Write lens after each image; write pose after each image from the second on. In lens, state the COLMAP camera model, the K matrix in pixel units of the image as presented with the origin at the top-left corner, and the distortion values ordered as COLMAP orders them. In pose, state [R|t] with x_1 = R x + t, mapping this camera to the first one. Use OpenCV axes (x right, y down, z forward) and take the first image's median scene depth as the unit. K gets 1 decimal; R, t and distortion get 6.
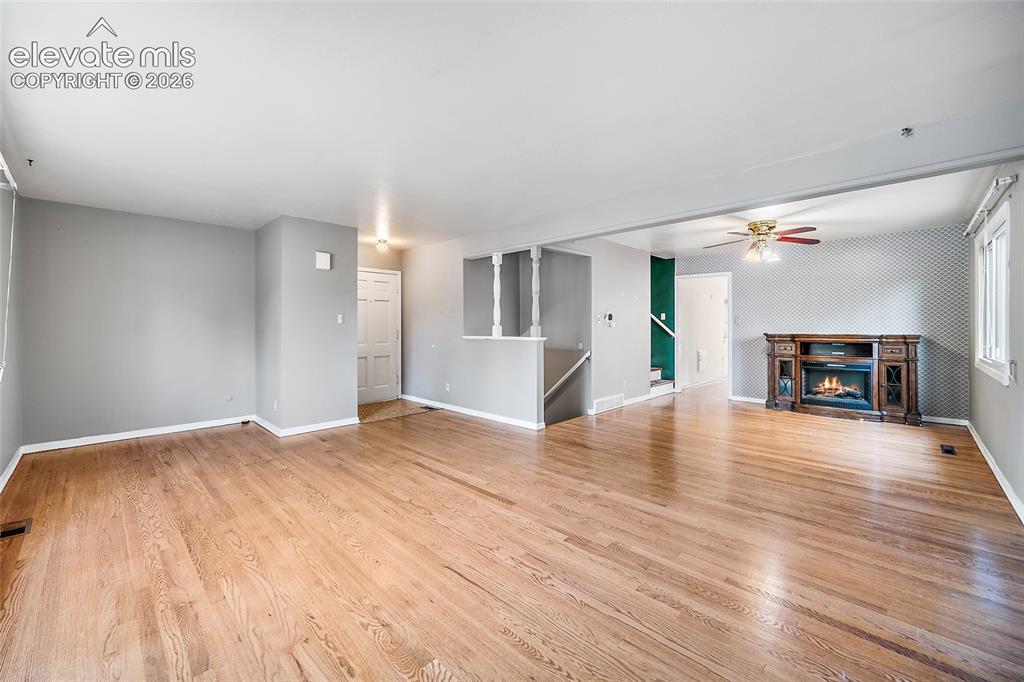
lens RADIAL K [[406.6, 0, 509.6], [0, 406.6, 330.6], [0, 0, 1]] dist [-0.001970, -0.000666]
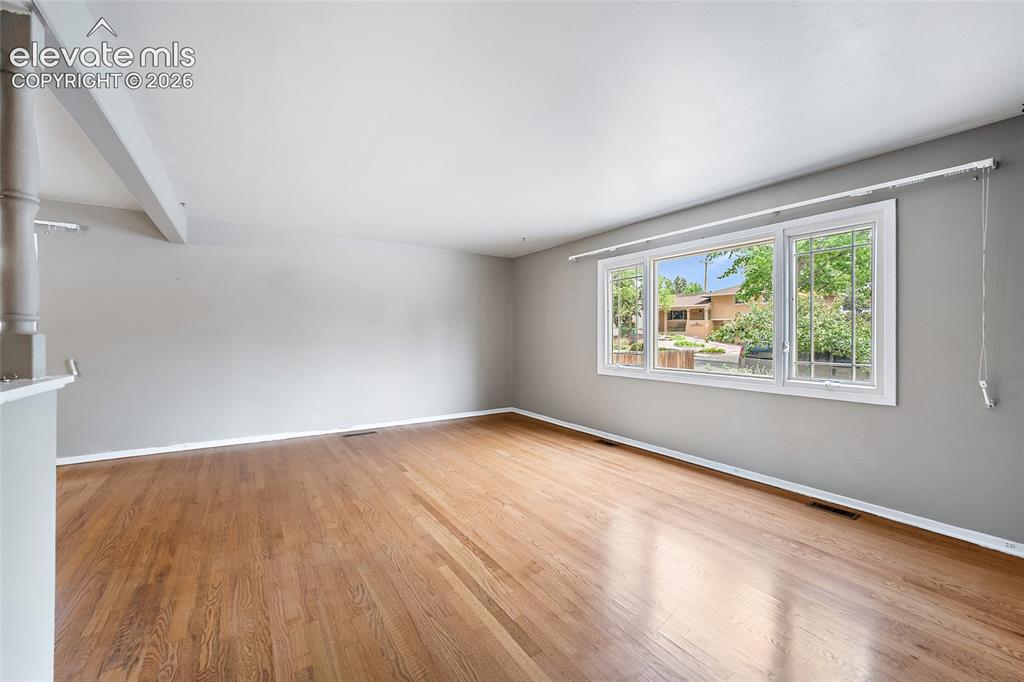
lens RADIAL K [[406.6, 0, 513.0], [0, 406.6, 335.8], [0, 0, 1]] dist [-0.001970, -0.000666]
pose [[-0.977224, -0.004821, 0.212155, -0.236090], [-0.002040, 0.999909, 0.013322, -0.011819], [-0.212200, 0.012586, -0.977145, 0.973742]]
